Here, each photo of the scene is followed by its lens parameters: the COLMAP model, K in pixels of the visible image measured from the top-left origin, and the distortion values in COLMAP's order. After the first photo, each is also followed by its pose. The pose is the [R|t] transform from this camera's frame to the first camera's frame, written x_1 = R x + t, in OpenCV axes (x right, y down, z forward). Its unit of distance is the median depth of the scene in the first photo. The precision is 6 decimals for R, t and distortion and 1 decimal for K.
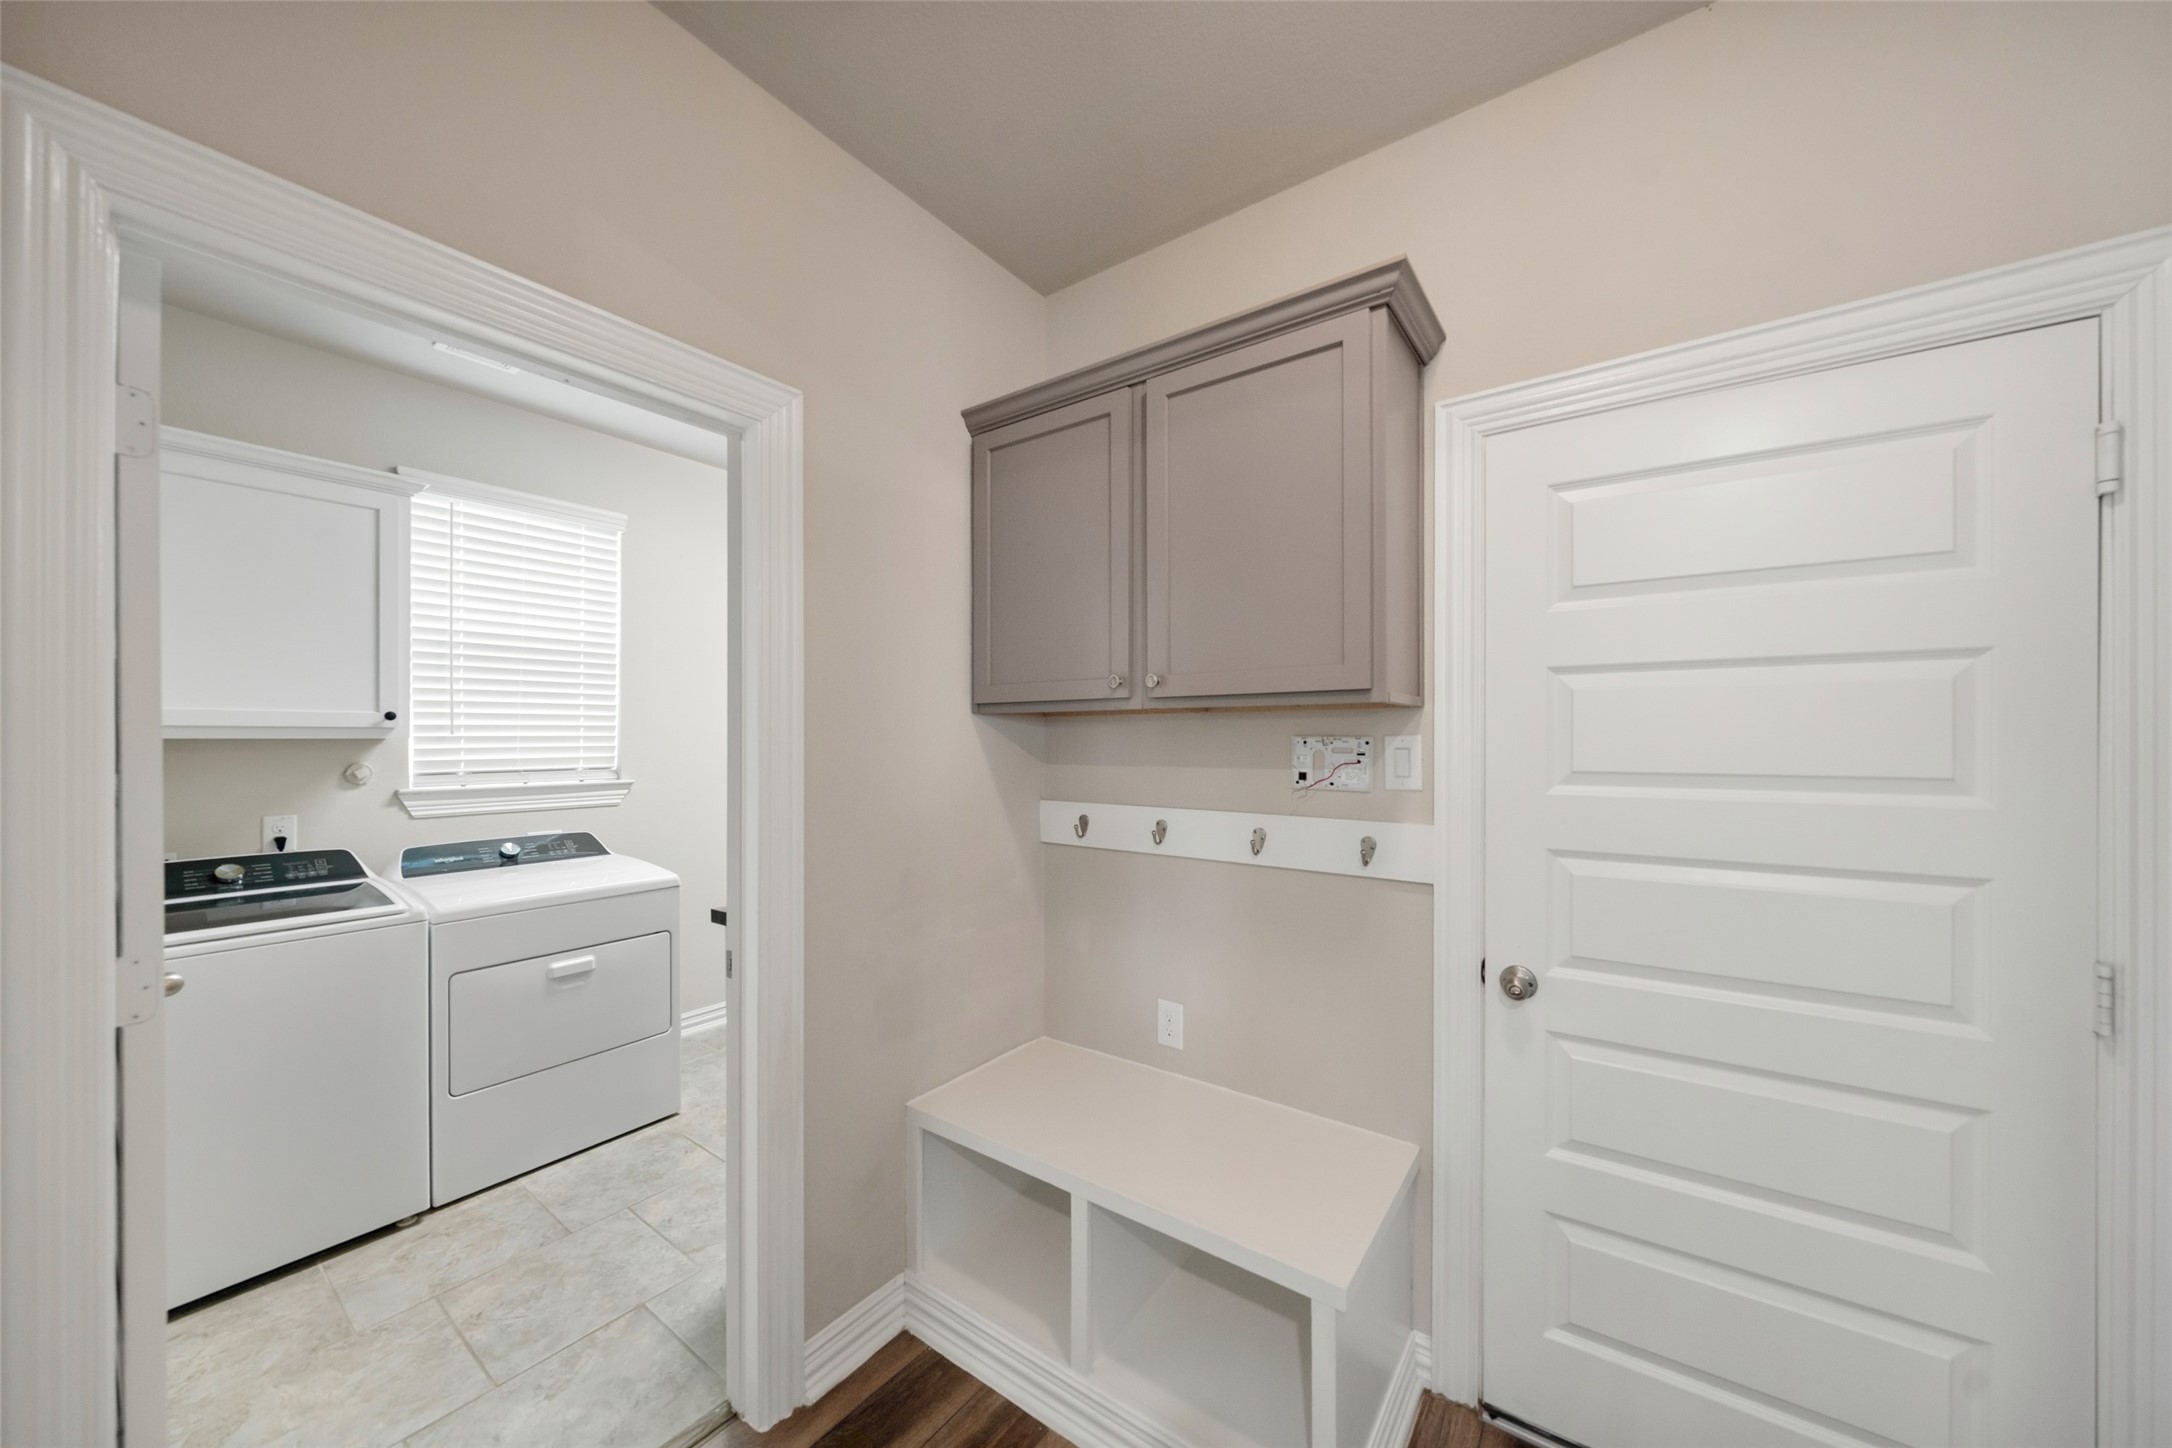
lens RADIAL K [[757.2, 0, 1083.6], [0, 757.2, 737.2], [0, 0, 1]] dist [0.001216, -0.000046]
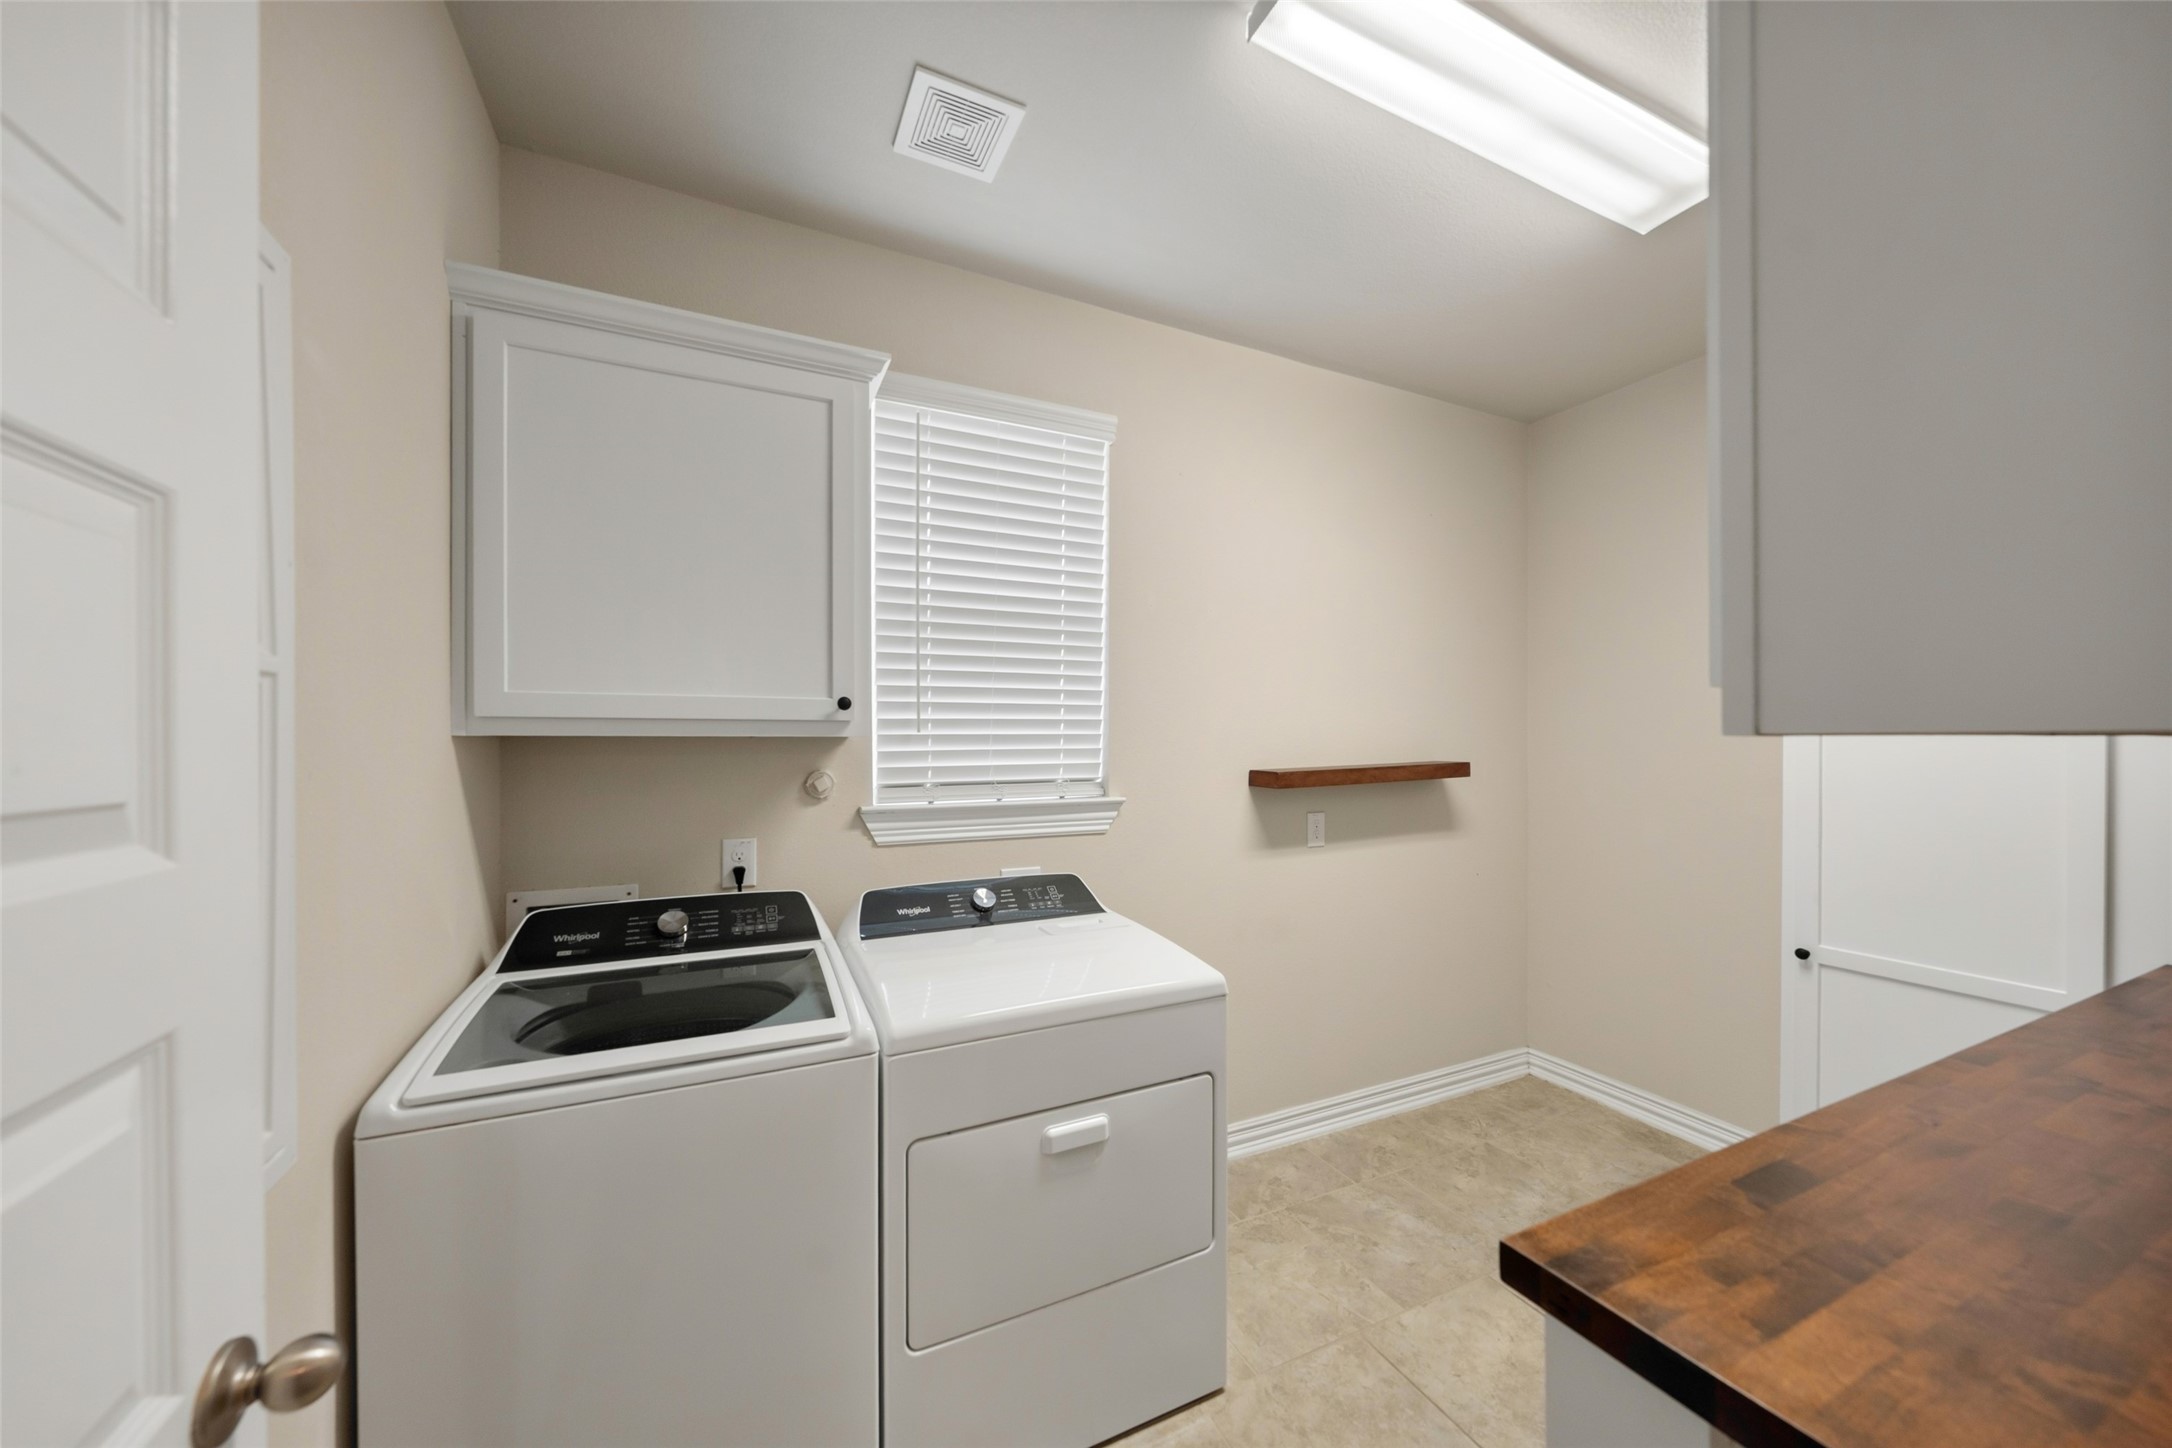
lens RADIAL K [[757.2, 0, 1084.2], [0, 757.2, 738.2], [0, 0, 1]] dist [0.001216, -0.000046]
pose [[0.880226, -0.002094, -0.474550, -0.353171], [0.000735, 0.999995, -0.003050, 0.004636], [0.474554, 0.002336, 0.880223, 0.441582]]
